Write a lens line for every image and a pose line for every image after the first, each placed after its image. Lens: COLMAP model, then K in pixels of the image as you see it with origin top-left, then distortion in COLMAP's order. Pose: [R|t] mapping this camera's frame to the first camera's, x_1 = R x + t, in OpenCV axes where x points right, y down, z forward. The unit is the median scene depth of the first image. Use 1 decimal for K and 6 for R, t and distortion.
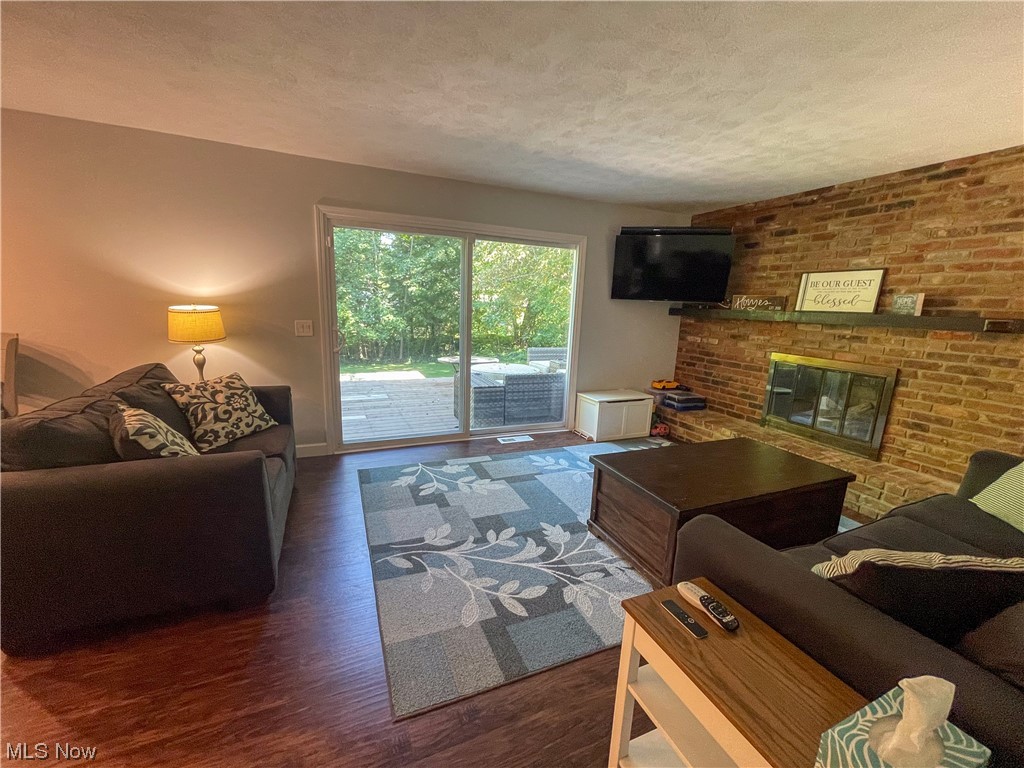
lens RADIAL K [[410.7, 0, 509.3], [0, 410.7, 384.8], [0, 0, 1]] dist [-0.000577, 0.000250]
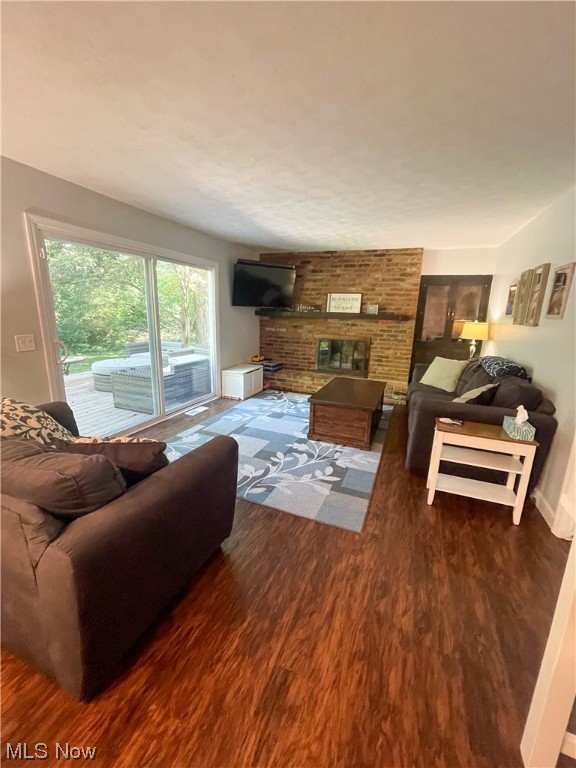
lens RADIAL K [[308.1, 0, 284.0], [0, 308.1, 381.8], [0, 0, 1]] dist [-0.000577, 0.000250]
pose [[0.714311, -0.175600, 0.677440, -0.597627], [0.134438, 0.984410, 0.113415, -0.051664], [-0.686795, 0.010061, 0.726782, 0.067522]]
